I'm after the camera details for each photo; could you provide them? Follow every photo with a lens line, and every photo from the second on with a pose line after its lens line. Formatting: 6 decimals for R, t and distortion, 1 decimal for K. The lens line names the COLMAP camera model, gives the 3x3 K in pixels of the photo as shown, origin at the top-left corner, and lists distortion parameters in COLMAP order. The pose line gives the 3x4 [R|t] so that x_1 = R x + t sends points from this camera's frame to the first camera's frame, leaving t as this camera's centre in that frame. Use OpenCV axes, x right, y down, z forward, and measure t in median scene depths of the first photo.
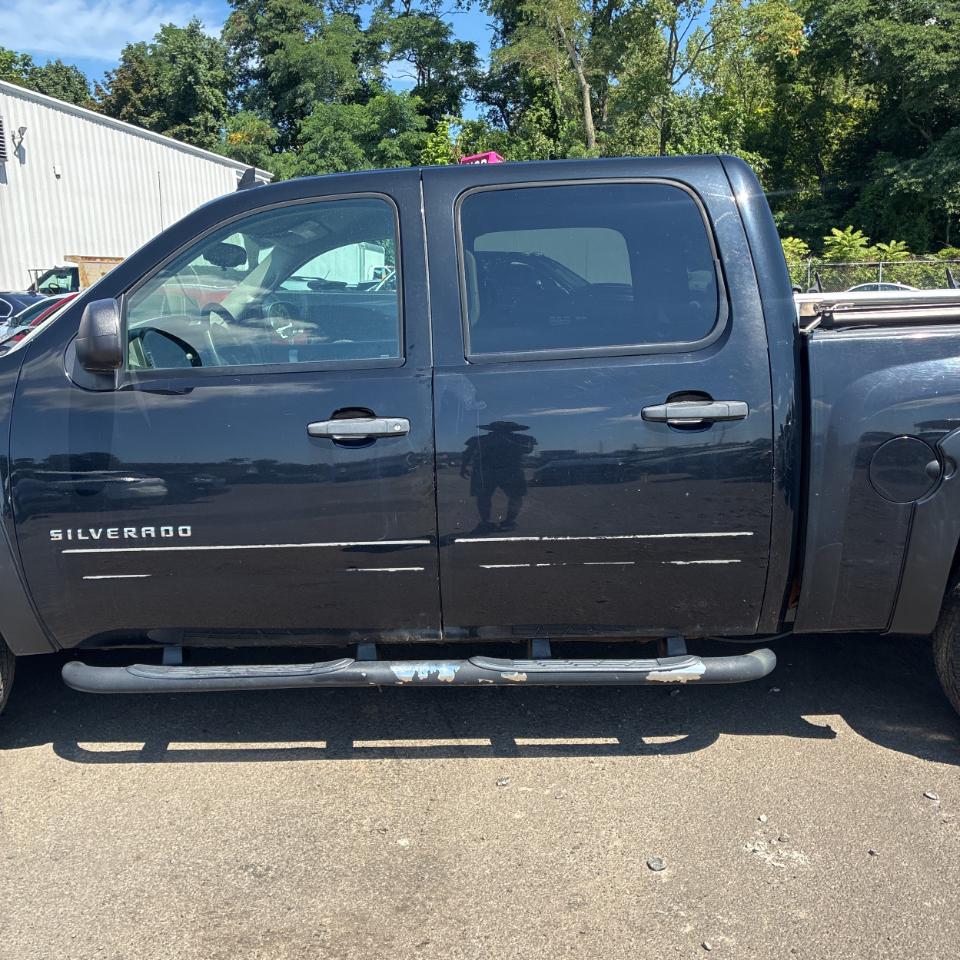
lens RADIAL K [[981.4, 0, 480.0], [0, 981.4, 480.0], [0, 0, 1]] dist [0.024082, -0.006848]
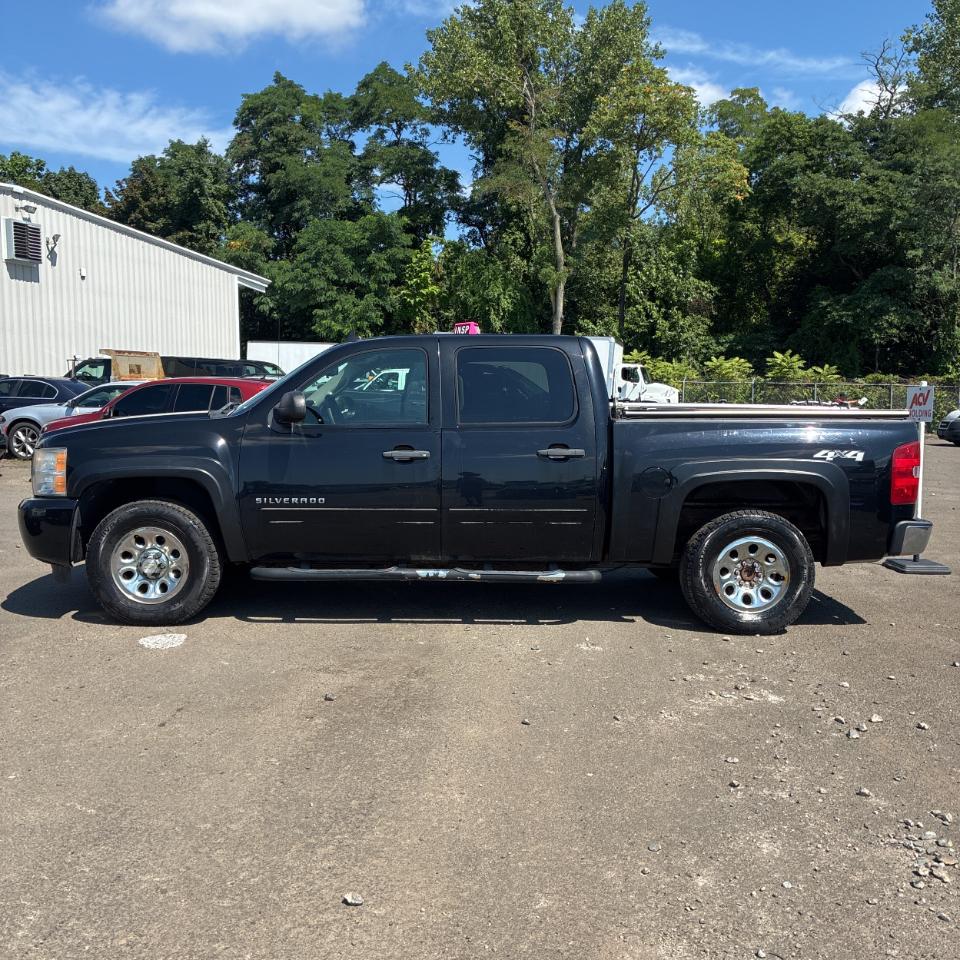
lens RADIAL K [[981.4, 0, 494.8], [0, 981.4, 486.0], [0, 0, 1]] dist [0.007524, 0.027930]
pose [[0.998291, 0.036898, 0.045323, -0.001547], [-0.032360, 0.994751, -0.097073, 0.013284], [-0.048667, 0.095441, 0.994245, -0.069431]]
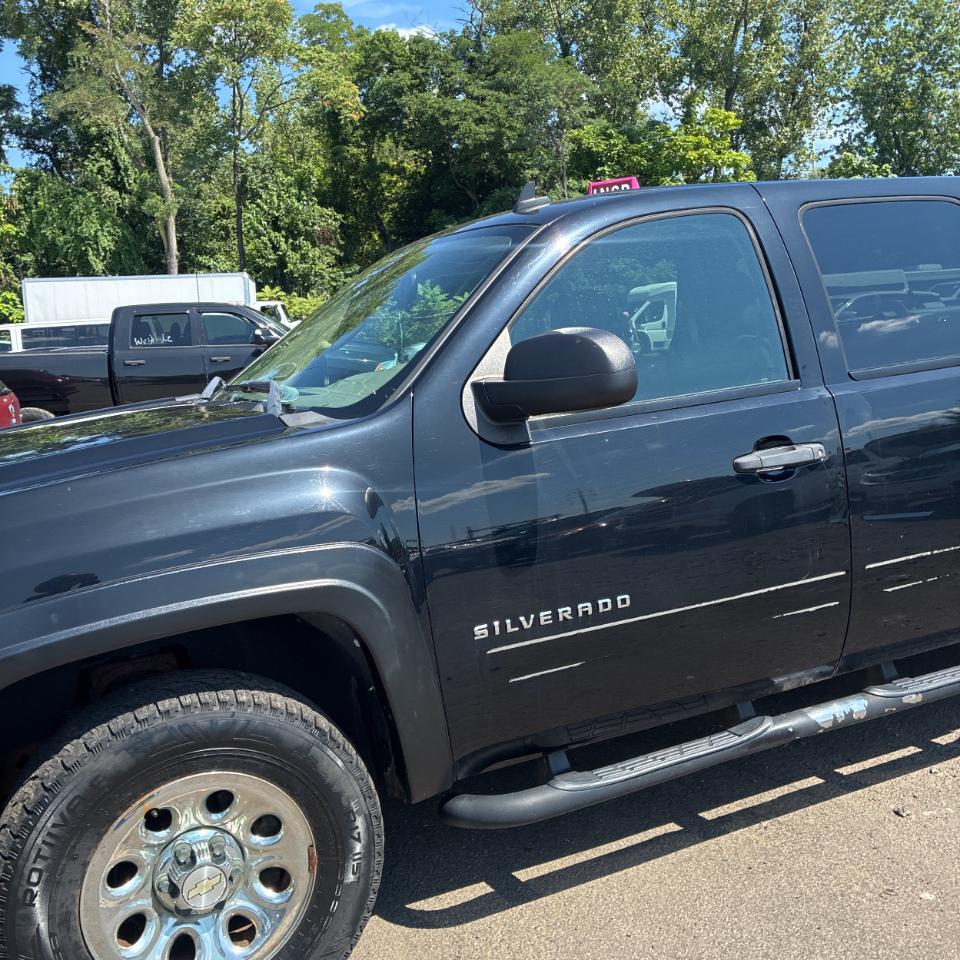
lens RADIAL K [[974.3, 0, 474.2], [0, 974.3, 476.1], [0, 0, 1]] dist [0.018387, 0.006701]
pose [[0.901165, -0.101974, 0.421312, -0.046989], [0.124966, 0.991787, -0.027244, -0.002919], [-0.415073, 0.077201, 0.906507, 0.018214]]
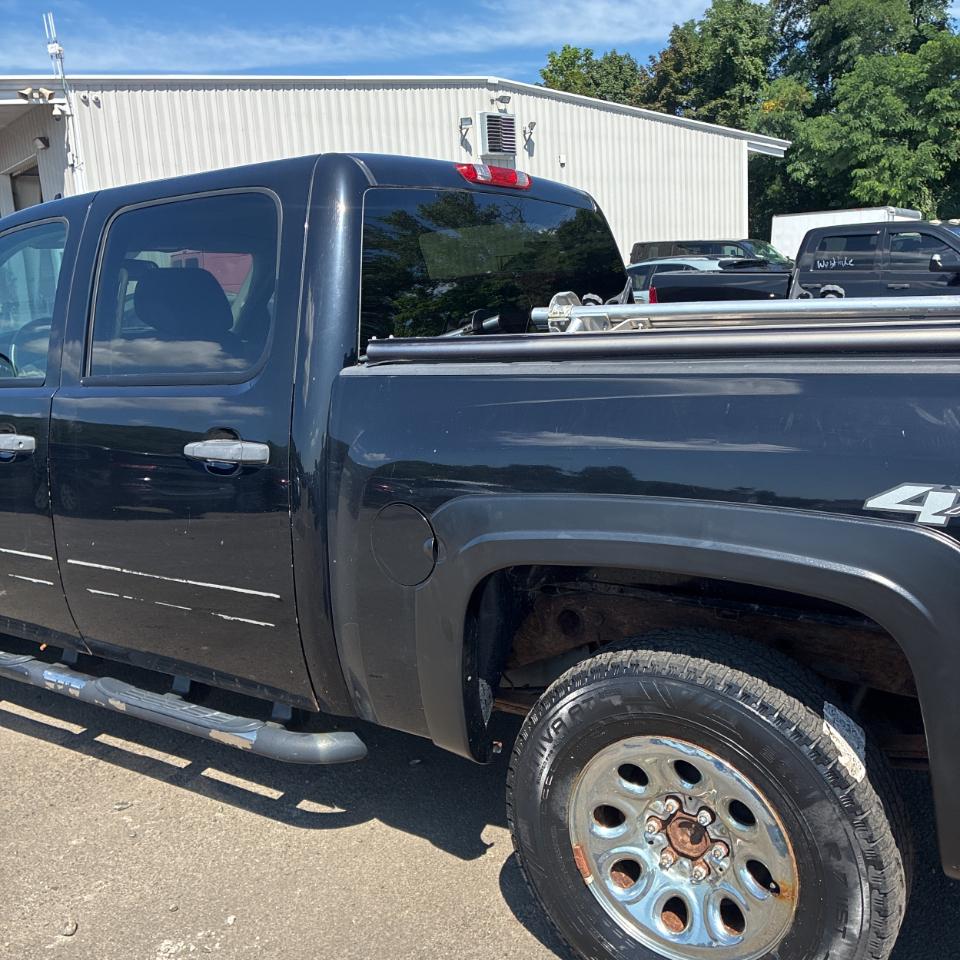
lens RADIAL K [[988.0, 0, 477.7], [0, 988.0, 485.1], [0, 0, 1]] dist [0.016634, 0.004207]
pose [[0.848702, 0.092543, -0.520711, 0.053620], [-0.076752, 0.995700, 0.051864, -0.006338], [0.523272, -0.004051, 0.852156, 0.021560]]
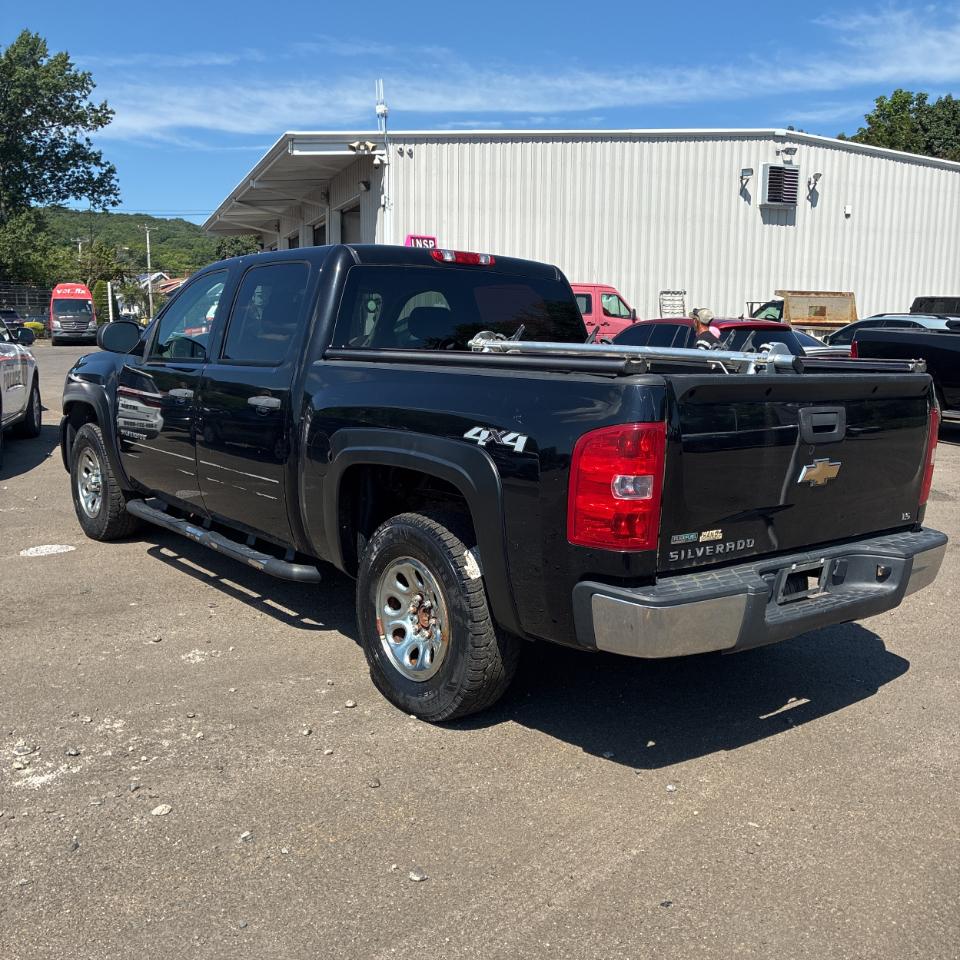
lens RADIAL K [[987.6, 0, 480.0], [0, 987.6, 480.0], [0, 0, 1]] dist [0.031840, 0.009806]
pose [[0.645611, 0.157818, -0.747181, 0.104302], [-0.180596, 0.982213, 0.051415, -0.005658], [0.742005, 0.101743, 0.662629, 0.010844]]
